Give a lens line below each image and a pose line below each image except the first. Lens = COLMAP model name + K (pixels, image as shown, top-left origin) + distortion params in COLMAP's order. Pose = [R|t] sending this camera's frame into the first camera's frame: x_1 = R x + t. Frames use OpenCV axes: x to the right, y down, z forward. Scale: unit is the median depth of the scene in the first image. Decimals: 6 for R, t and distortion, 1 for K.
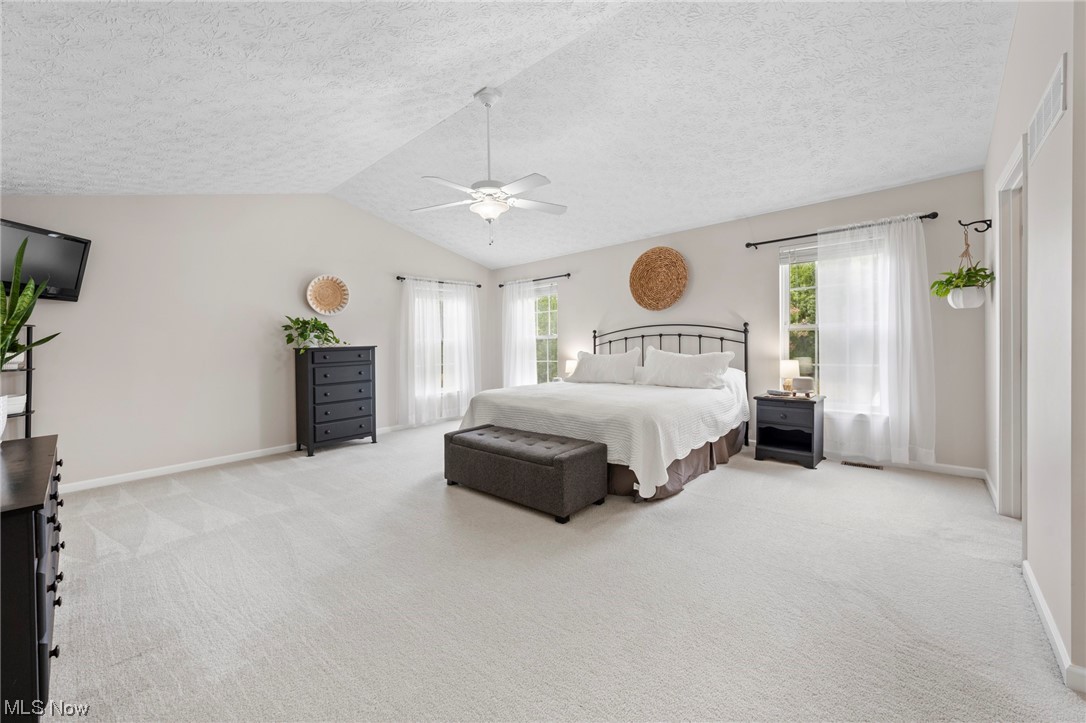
lens RADIAL K [[431.7, 0, 552.6], [0, 431.7, 336.9], [0, 0, 1]] dist [0.009841, -0.000230]
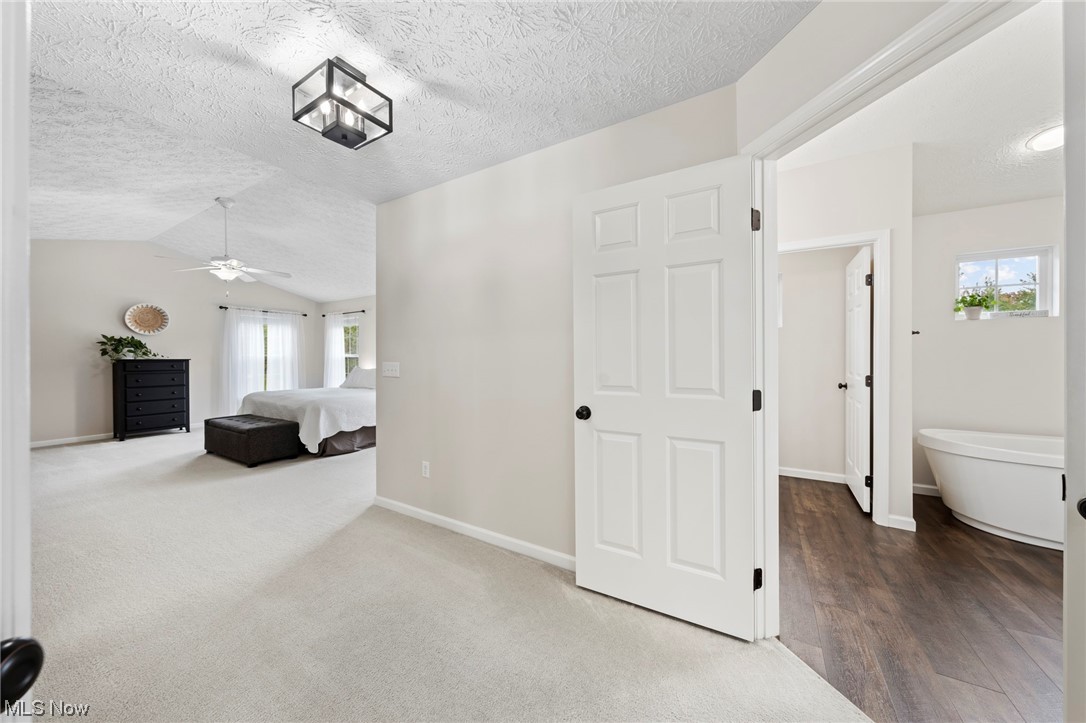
lens RADIAL K [[372.9, 0, 544.4], [0, 372.9, 357.8], [0, 0, 1]] dist [0.001072, 0.000081]
pose [[0.981734, 0.025065, 0.188602, 0.458185], [-0.026183, 0.999651, 0.003441, -0.016174], [-0.188450, -0.008316, 0.982048, -0.337511]]
